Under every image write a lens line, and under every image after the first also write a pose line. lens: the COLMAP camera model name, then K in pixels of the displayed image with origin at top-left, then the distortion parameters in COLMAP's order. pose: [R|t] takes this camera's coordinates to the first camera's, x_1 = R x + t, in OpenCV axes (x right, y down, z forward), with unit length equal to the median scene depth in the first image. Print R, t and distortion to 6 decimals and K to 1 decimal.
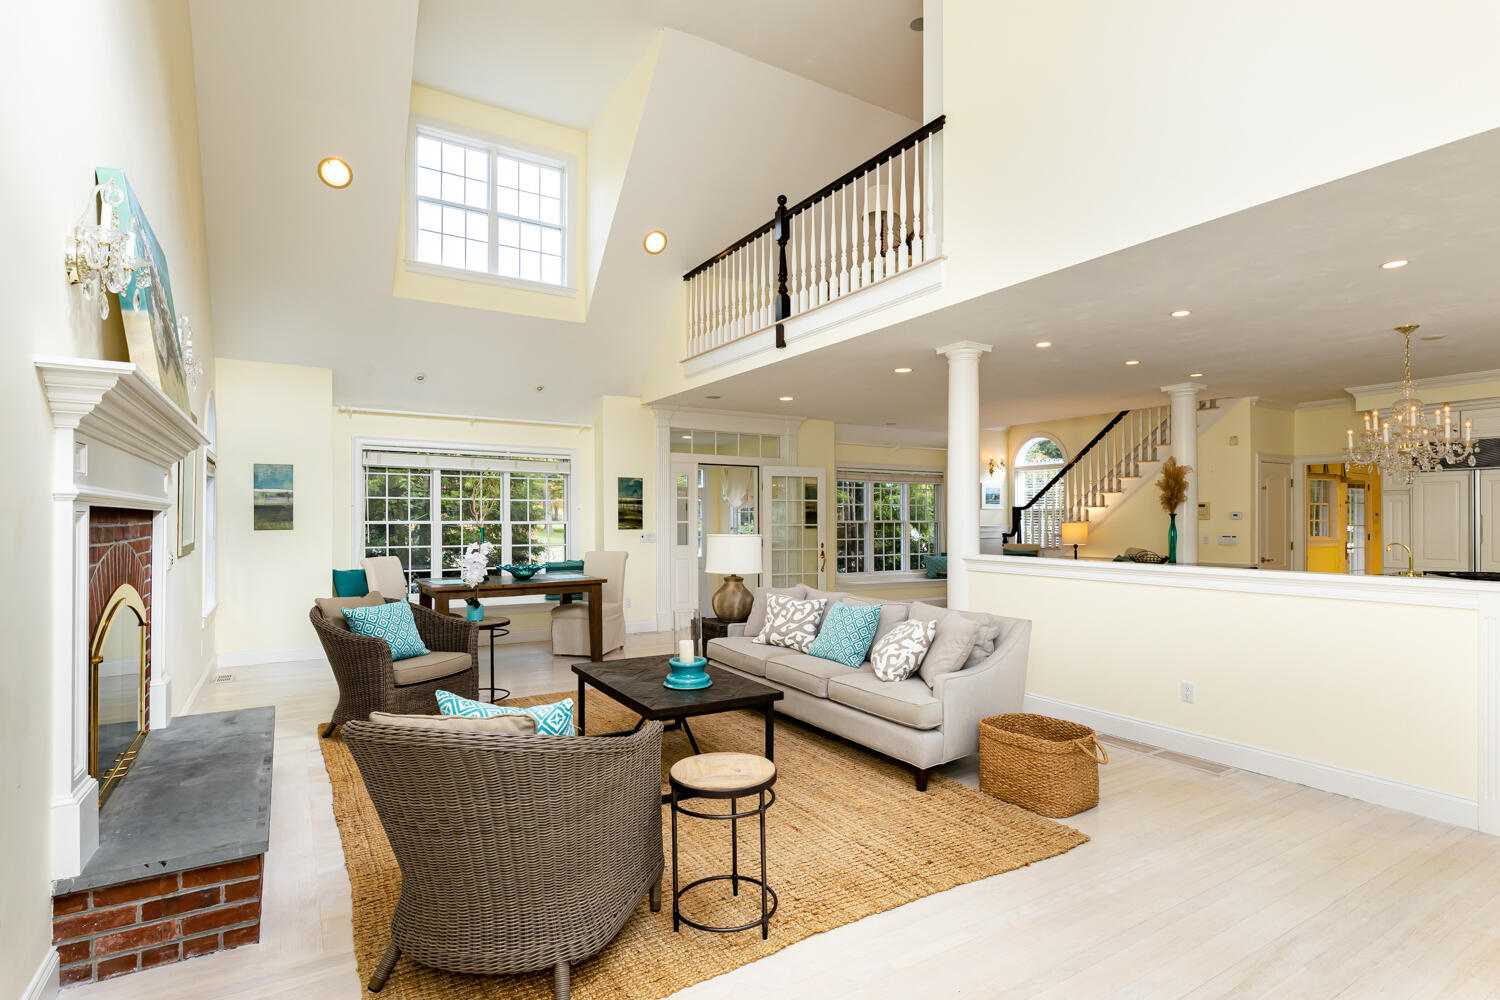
lens RADIAL K [[728.1, 0, 738.6], [0, 728.1, 511.4], [0, 0, 1]] dist [0.015754, 0.000608]
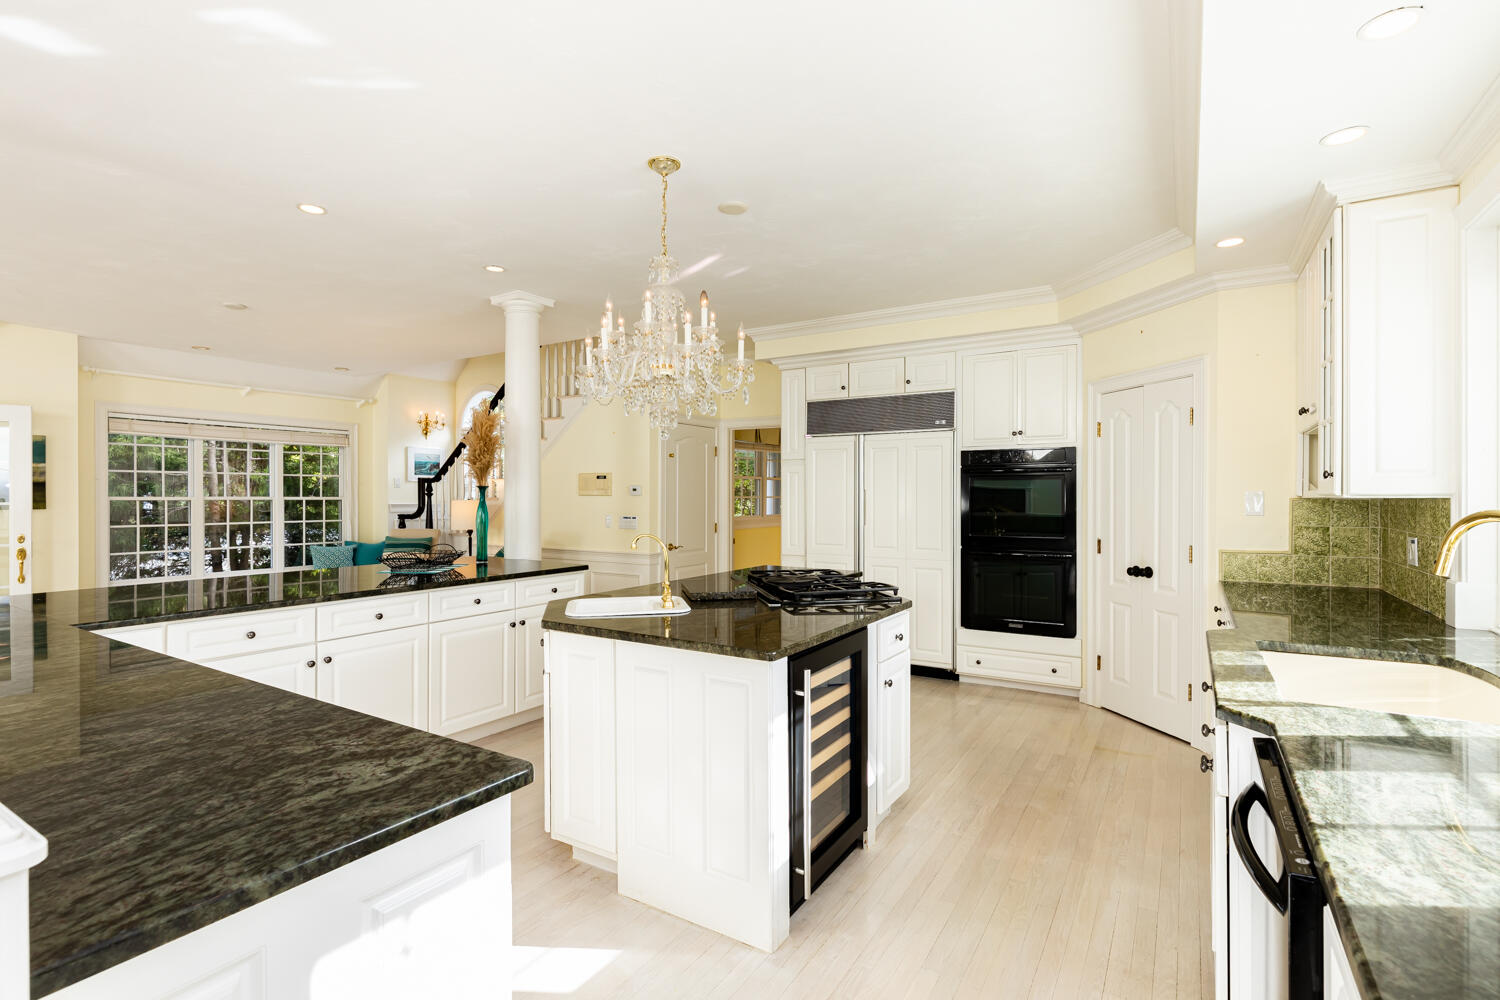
lens RADIAL K [[693.2, 0, 765.4], [0, 693.2, 499.6], [0, 0, 1]] dist [0.006747, -0.001019]
pose [[0.898244, -0.000802, 0.439496, 0.382411], [-0.005482, 0.999900, 0.013027, 0.004724], [-0.439463, -0.014111, 0.898150, 0.234539]]
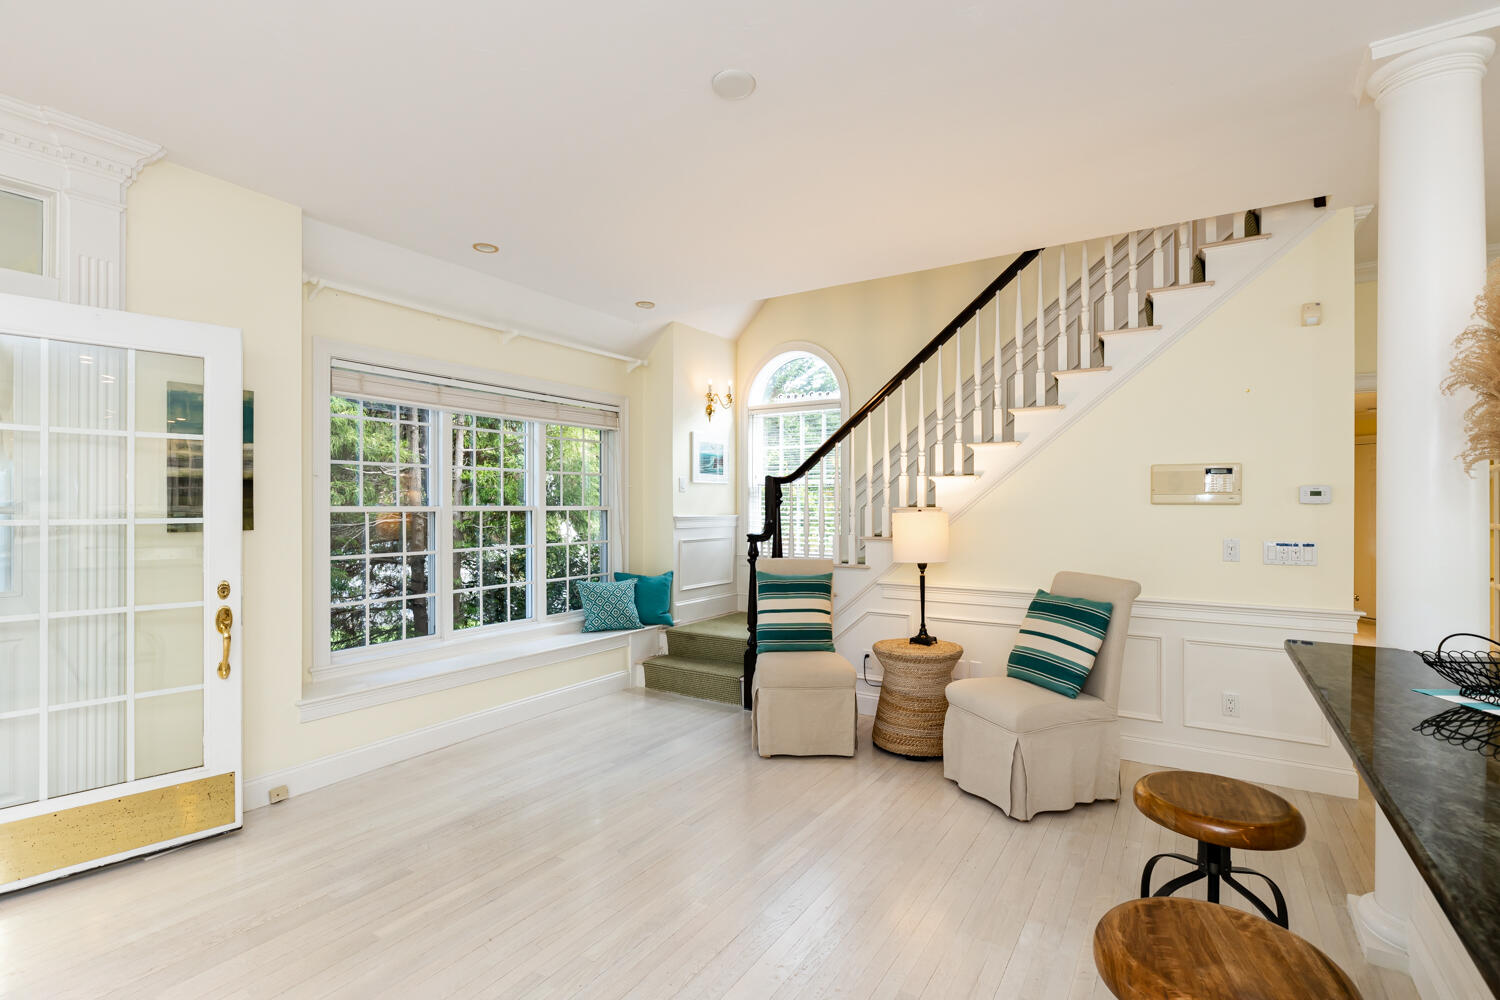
lens RADIAL K [[693.2, 0, 740.9], [0, 693.2, 503.4], [0, 0, 1]] dist [0.006747, -0.001019]
pose [[0.896521, 0.001972, 0.442997, 0.169596], [-0.005210, 0.999968, 0.006091, 0.008391], [-0.442971, -0.007769, 0.896502, 0.624453]]
